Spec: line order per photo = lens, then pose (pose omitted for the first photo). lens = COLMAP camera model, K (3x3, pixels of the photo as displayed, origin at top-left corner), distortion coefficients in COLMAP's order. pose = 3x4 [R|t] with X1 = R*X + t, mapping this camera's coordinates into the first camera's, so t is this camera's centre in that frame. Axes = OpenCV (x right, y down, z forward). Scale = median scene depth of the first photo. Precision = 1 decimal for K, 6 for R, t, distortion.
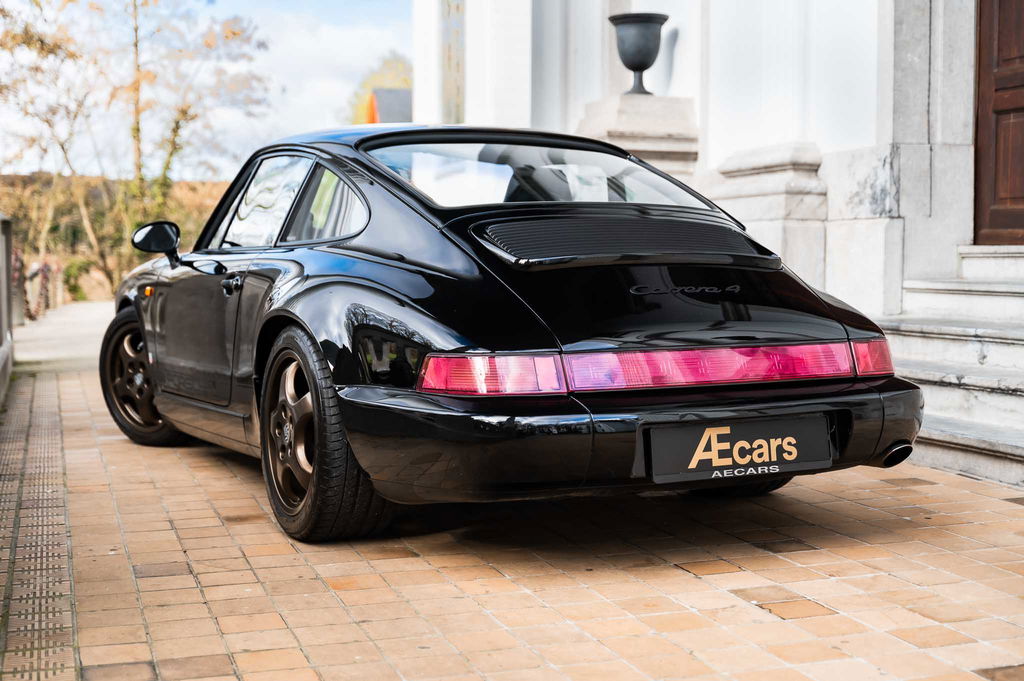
lens RADIAL K [[1403.4, 0, 512.0], [0, 1403.4, 340.5], [0, 0, 1]] dist [-0.015878, -0.006991]
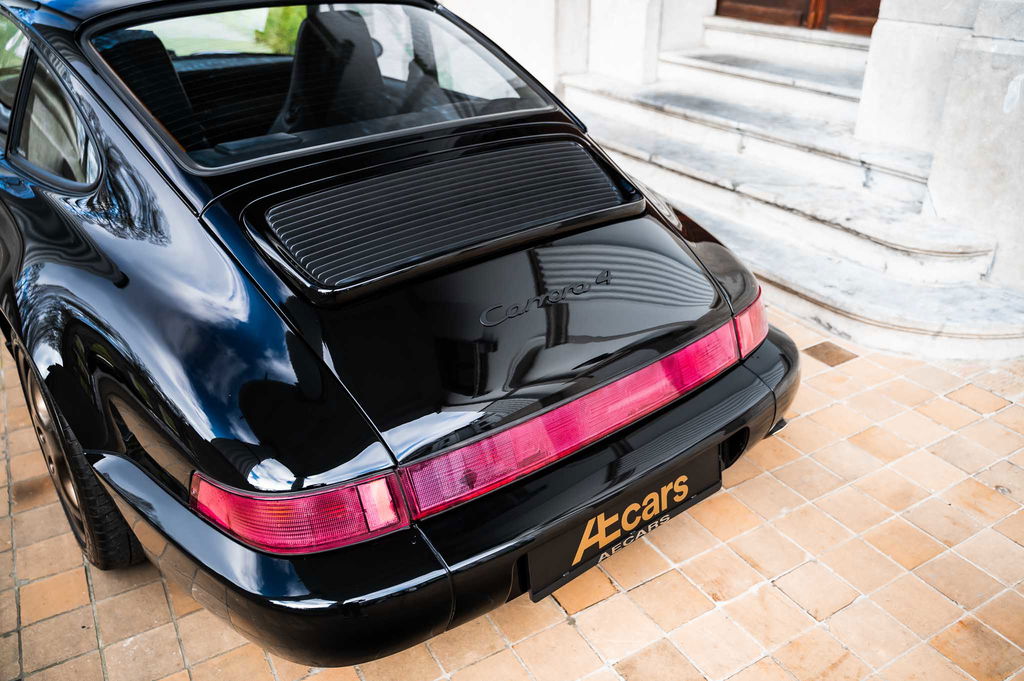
lens RADIAL K [[829.3, 0, 526.6], [0, 829.3, 338.9], [0, 0, 1]] dist [0.009153, 0.004428]
pose [[0.975945, -0.103279, 0.192003, 0.015083], [0.019268, 0.918090, 0.395903, -0.126038], [-0.217164, -0.382680, 0.897995, 0.385822]]
